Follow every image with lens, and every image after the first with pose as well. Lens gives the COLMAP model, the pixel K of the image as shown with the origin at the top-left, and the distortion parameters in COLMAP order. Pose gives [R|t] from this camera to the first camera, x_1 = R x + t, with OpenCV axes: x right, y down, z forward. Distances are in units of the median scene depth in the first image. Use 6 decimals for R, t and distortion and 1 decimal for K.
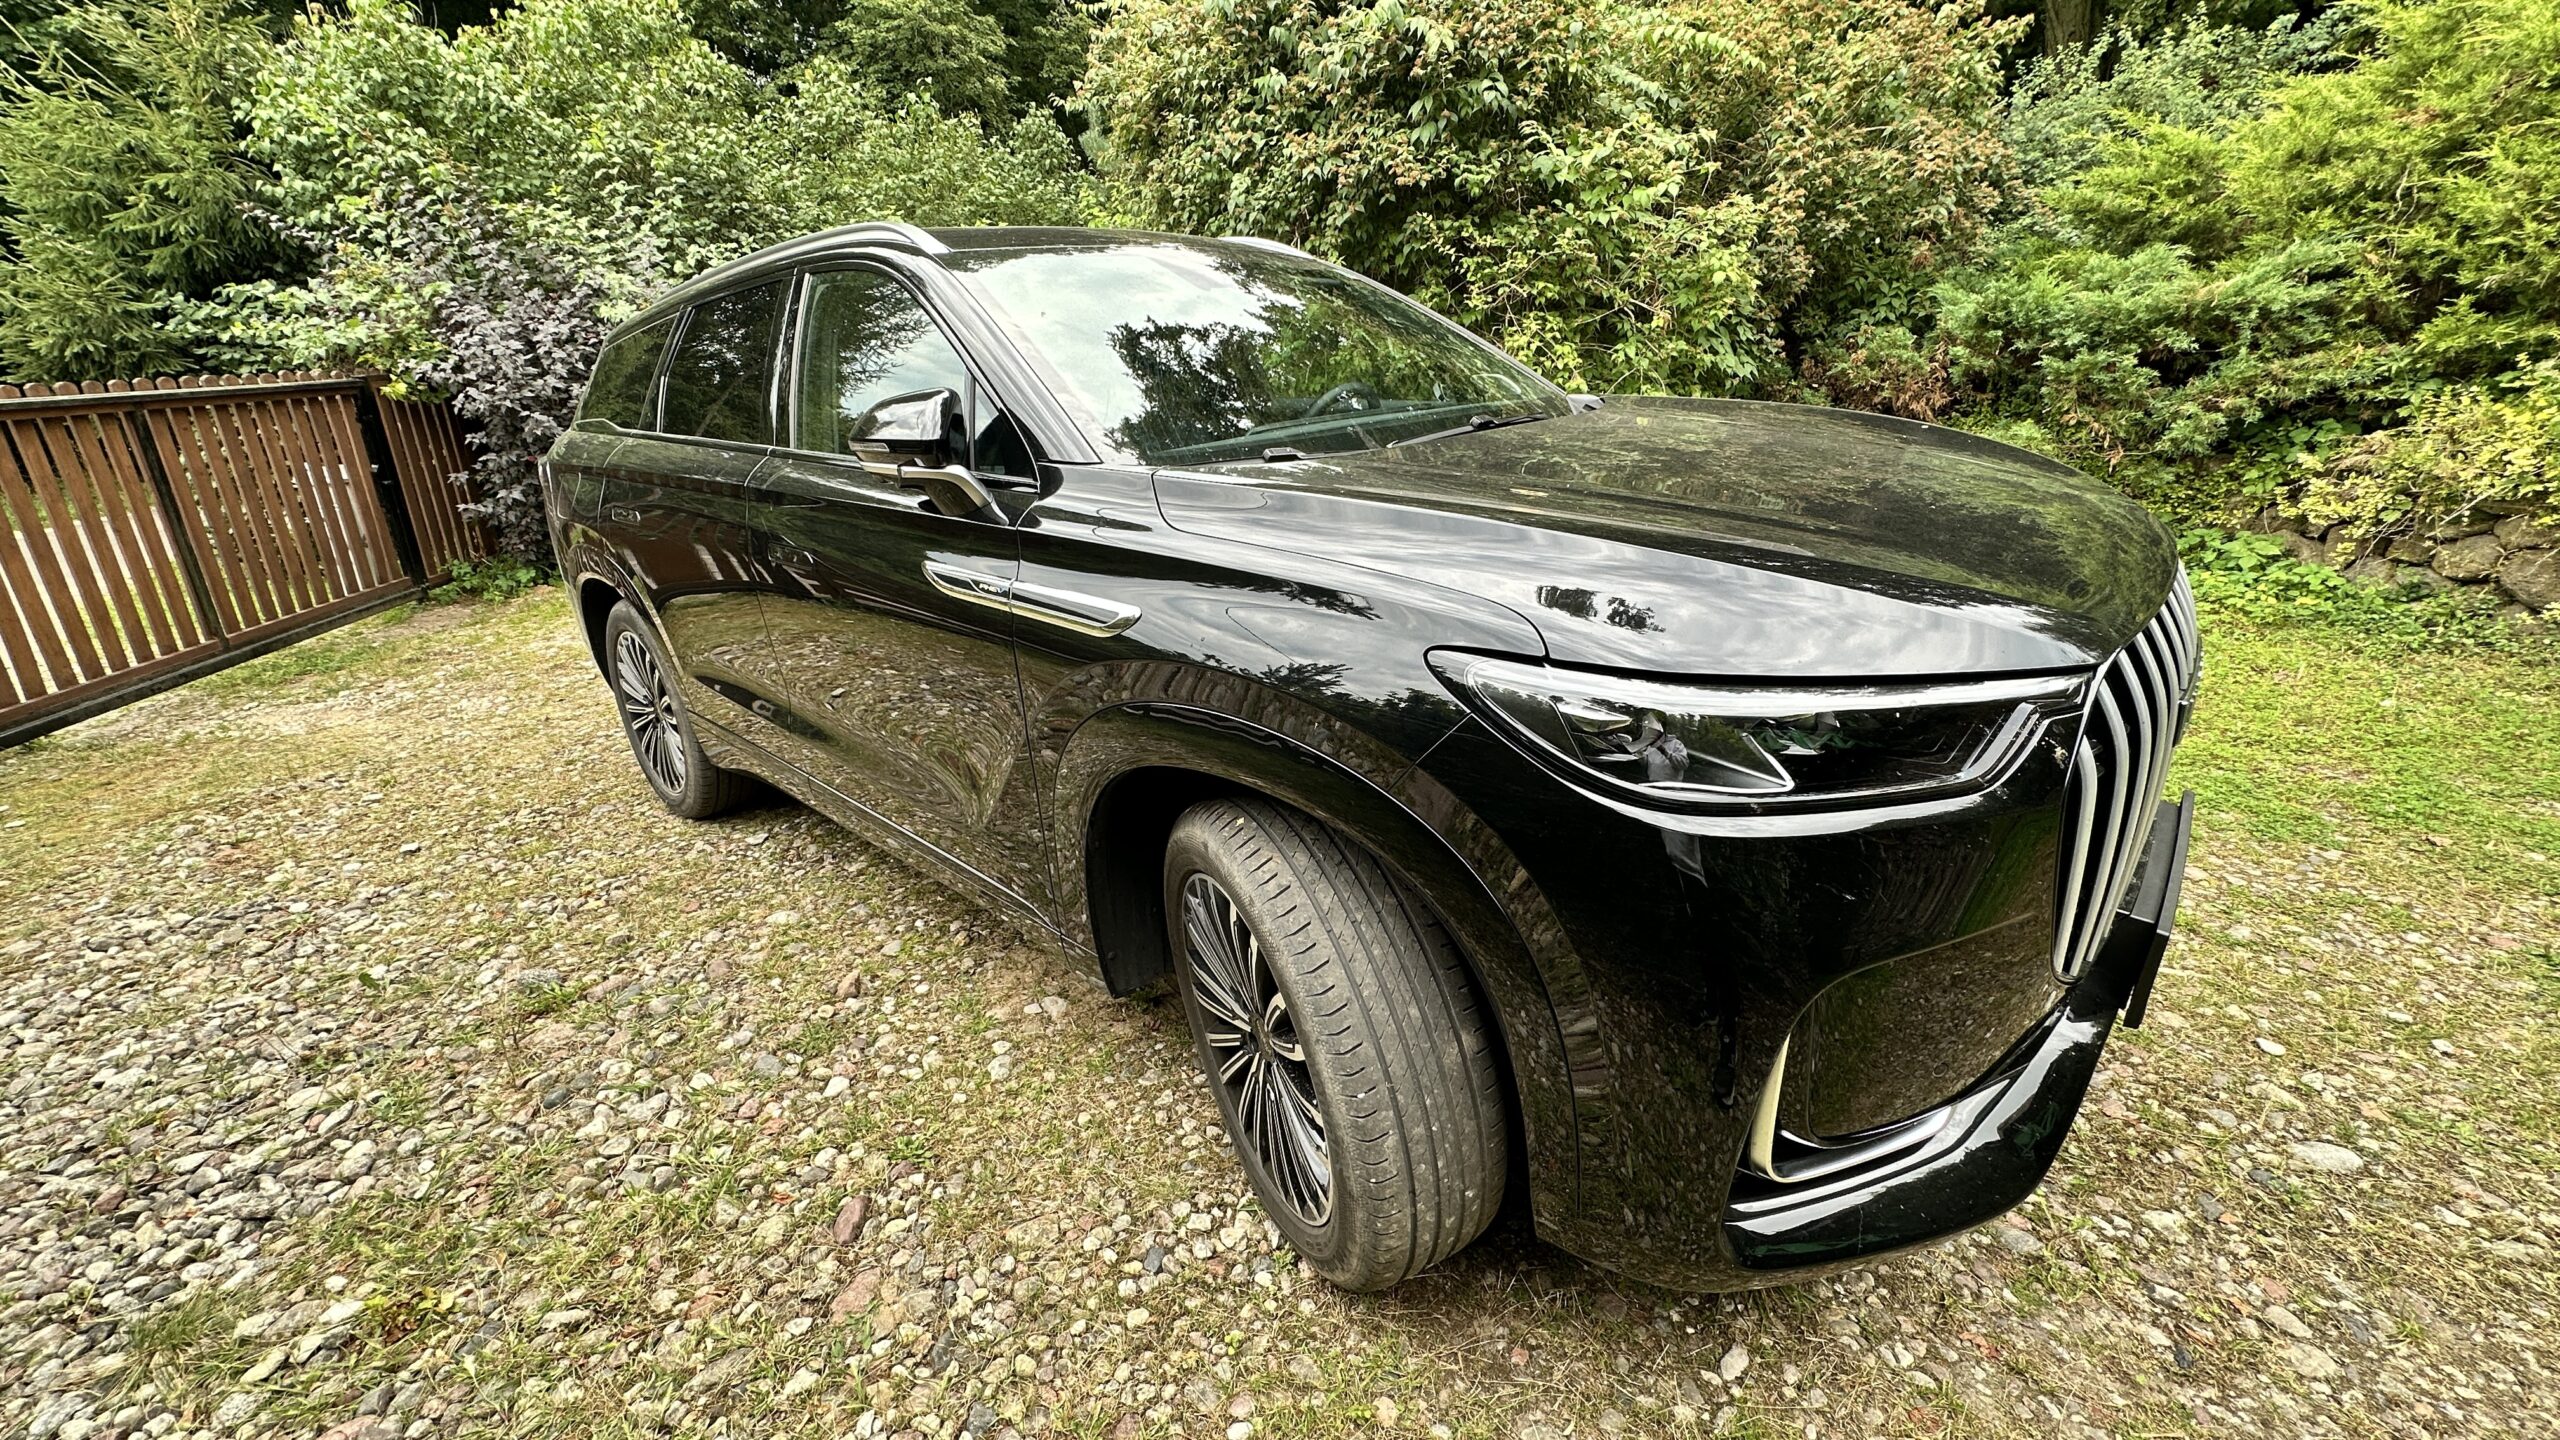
lens RADIAL K [[1010.6, 0, 1280.0], [0, 1010.6, 720.0], [0, 0, 1]] dist [-0.001377, 0.000042]
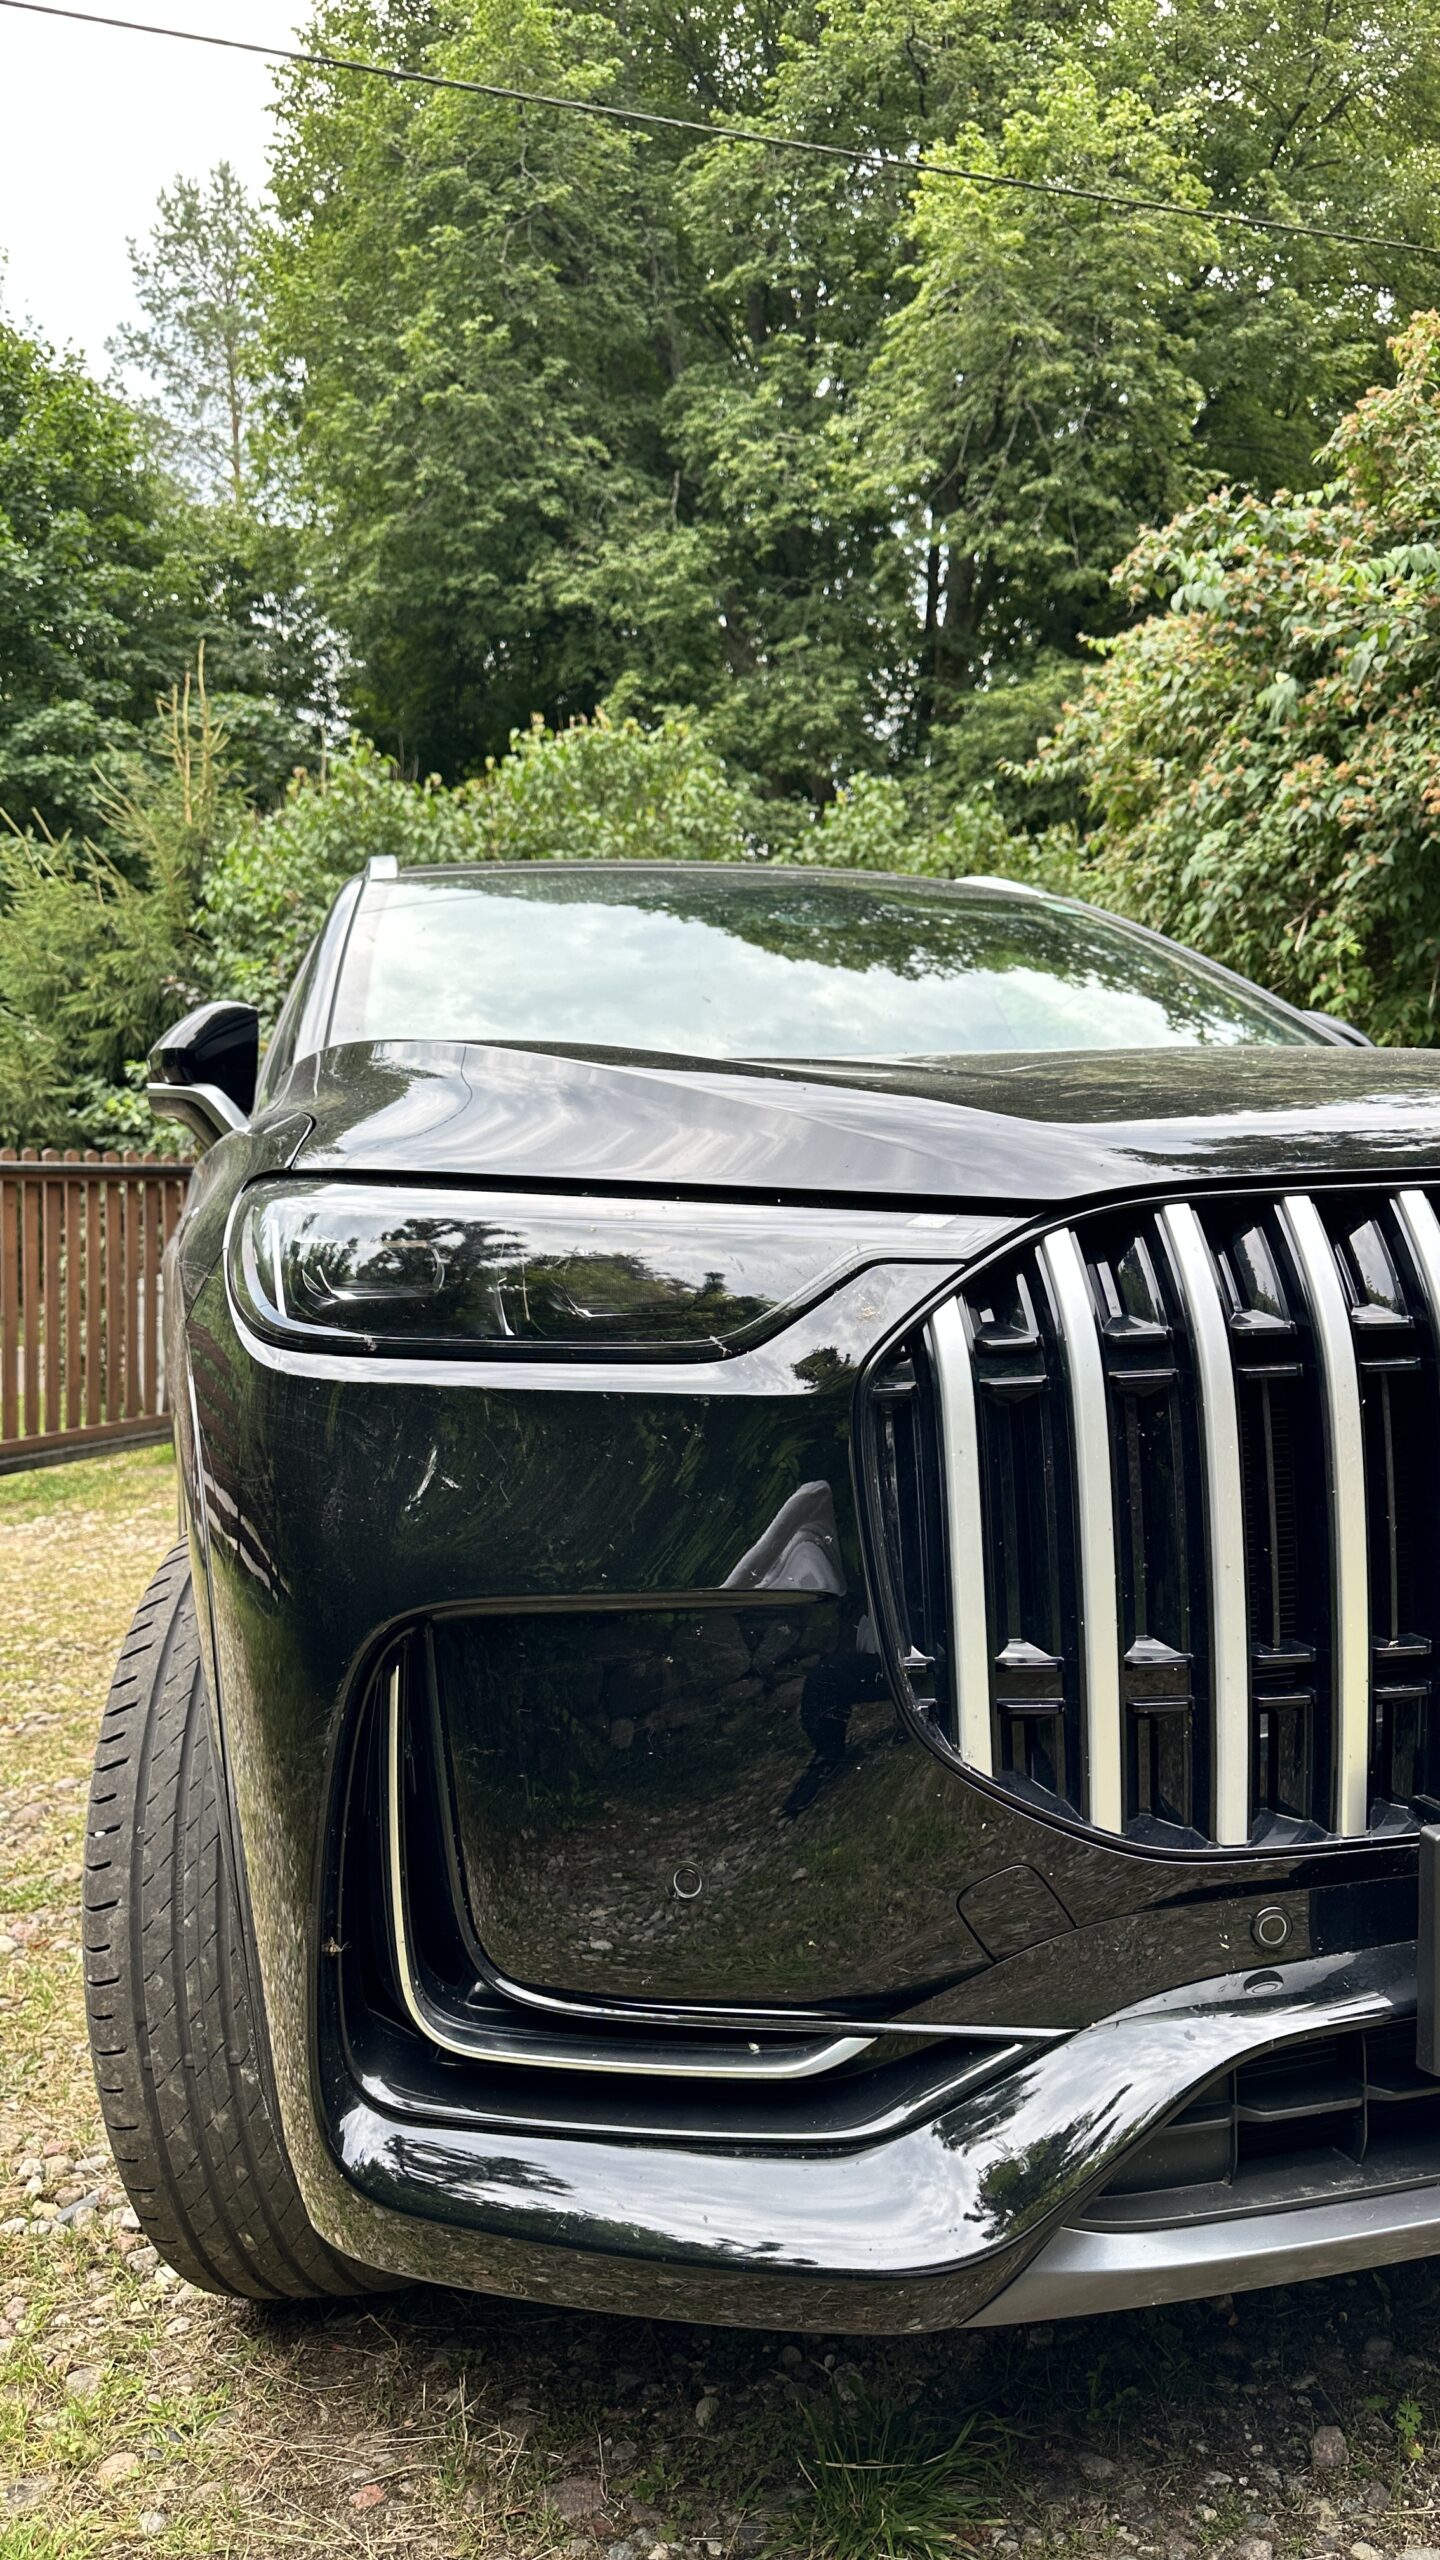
lens RADIAL K [[1758.2, 0, 750.9], [0, 1758.2, 1307.1], [0, 0, 1]] dist [0.183976, -0.412720]
pose [[0.876074, 0.042929, -0.480262, 0.146056], [-0.179119, 0.953728, -0.241492, 0.035551], [0.447672, 0.297589, 0.843226, 0.012825]]
